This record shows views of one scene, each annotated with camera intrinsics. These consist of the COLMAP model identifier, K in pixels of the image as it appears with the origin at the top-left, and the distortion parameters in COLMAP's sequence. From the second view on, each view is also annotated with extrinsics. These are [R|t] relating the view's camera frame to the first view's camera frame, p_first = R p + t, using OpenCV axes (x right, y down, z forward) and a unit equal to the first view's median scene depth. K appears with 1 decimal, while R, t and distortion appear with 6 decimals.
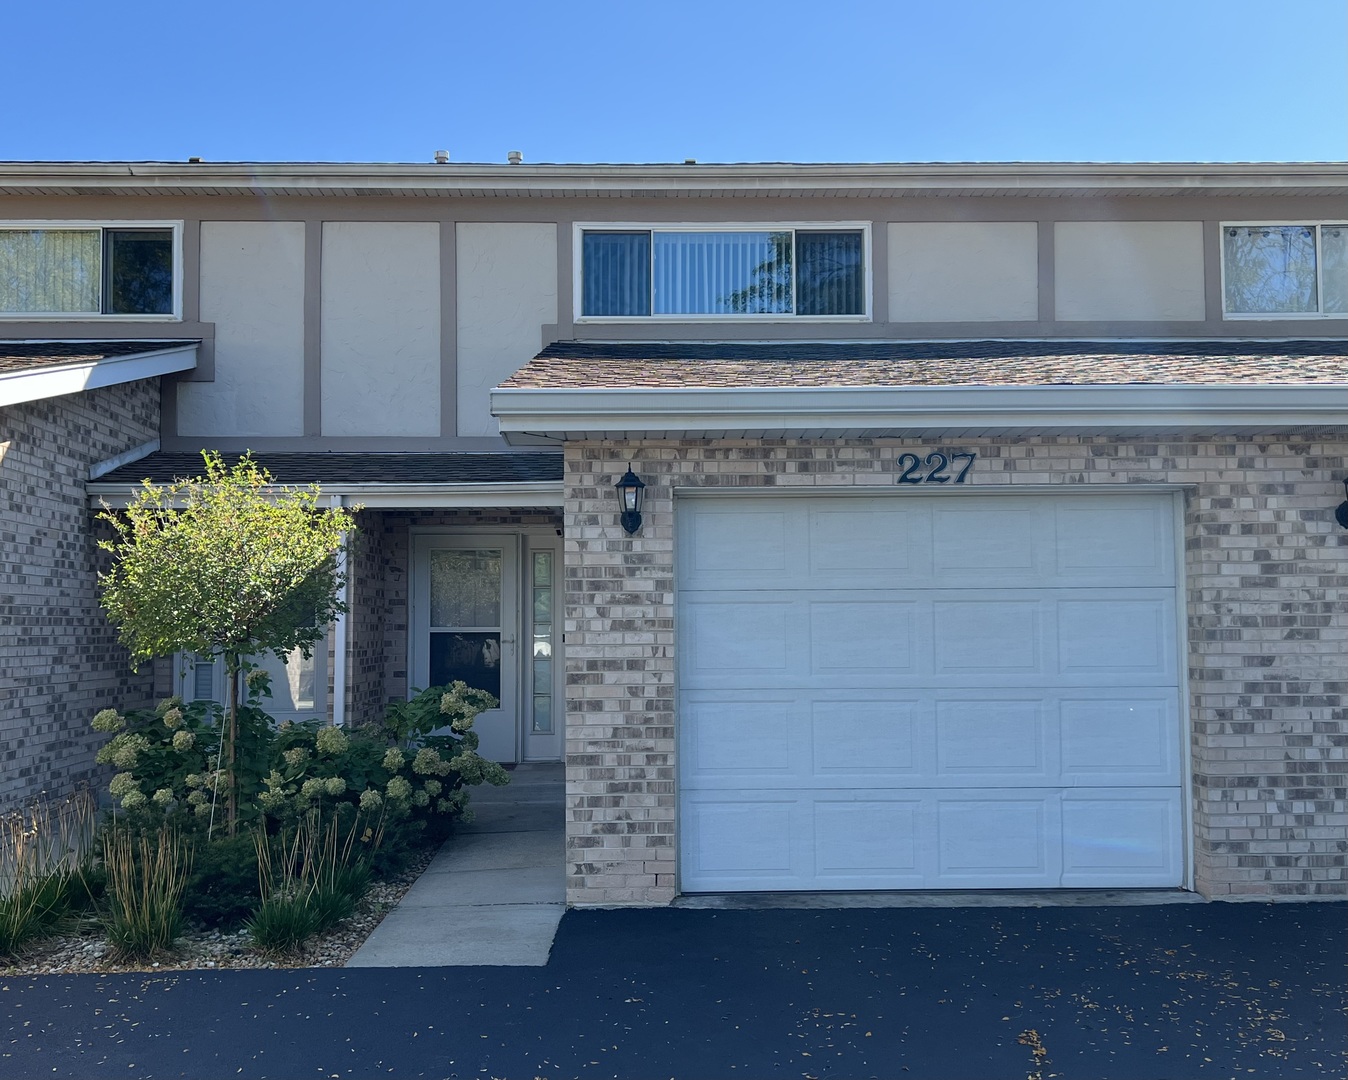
lens RADIAL K [[1277.3, 0, 667.8], [0, 1277.3, 544.9], [0, 0, 1]] dist [0.116540, 0.000000]
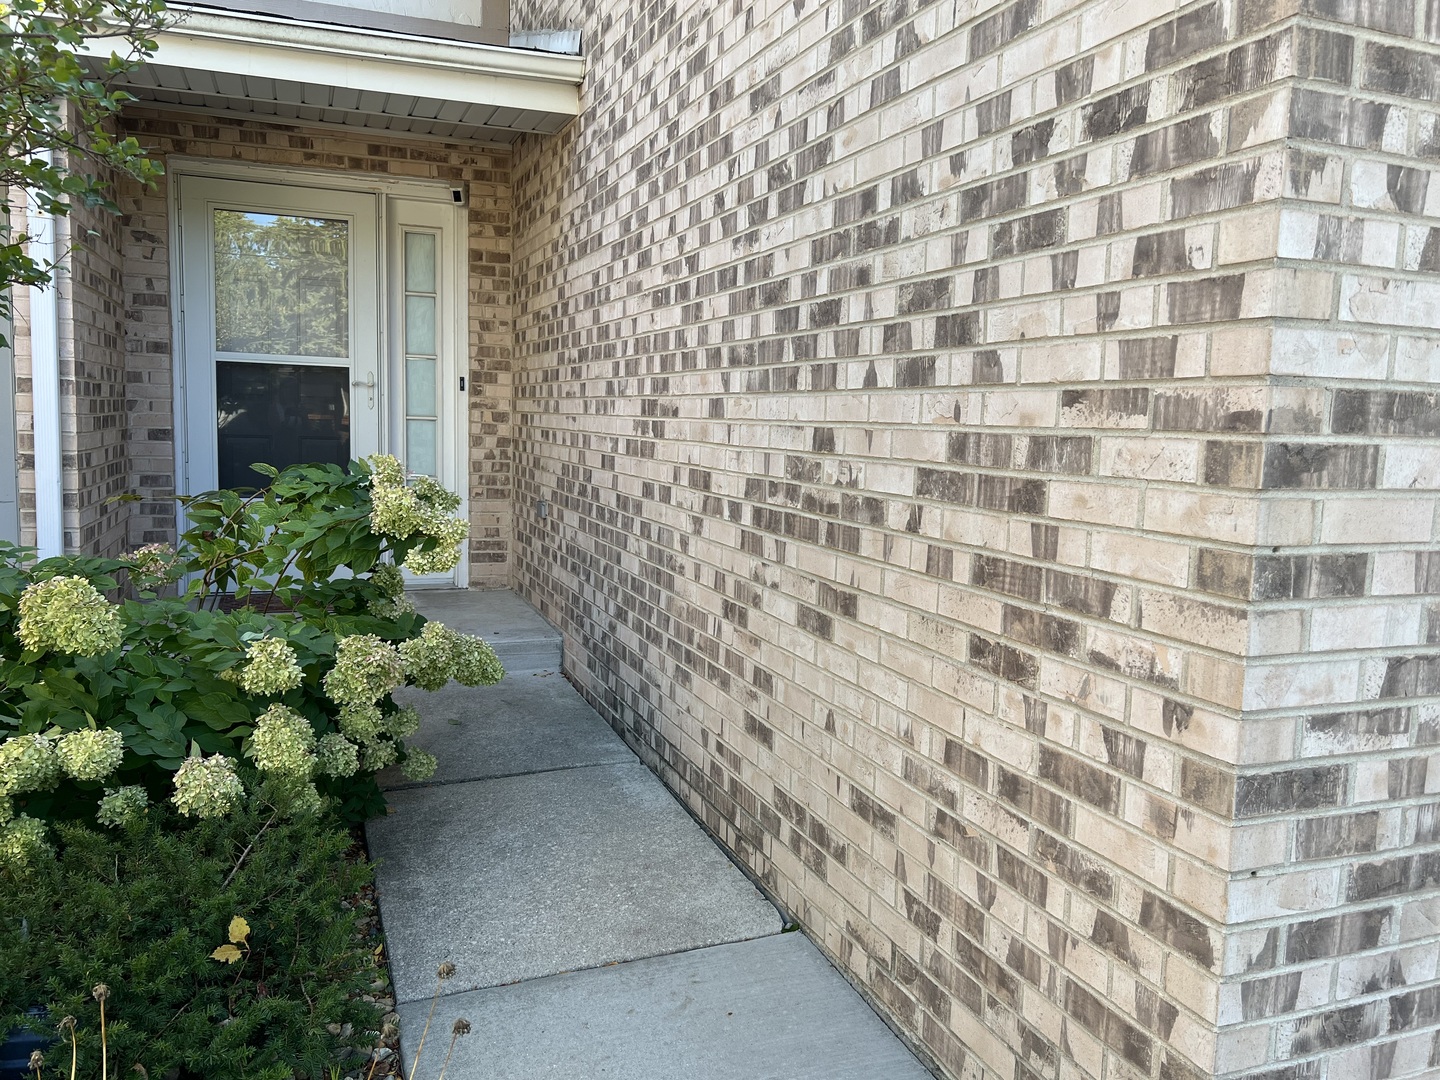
lens RADIAL K [[1110.3, 0, 724.7], [0, 1110.3, 537.0], [0, 0, 1]] dist [-0.000162, 0.001569]
pose [[0.945262, -0.001777, 0.326309, -0.237937], [-0.056276, 0.984115, 0.168379, 0.088495], [-0.321424, -0.177525, 0.930146, 0.835626]]
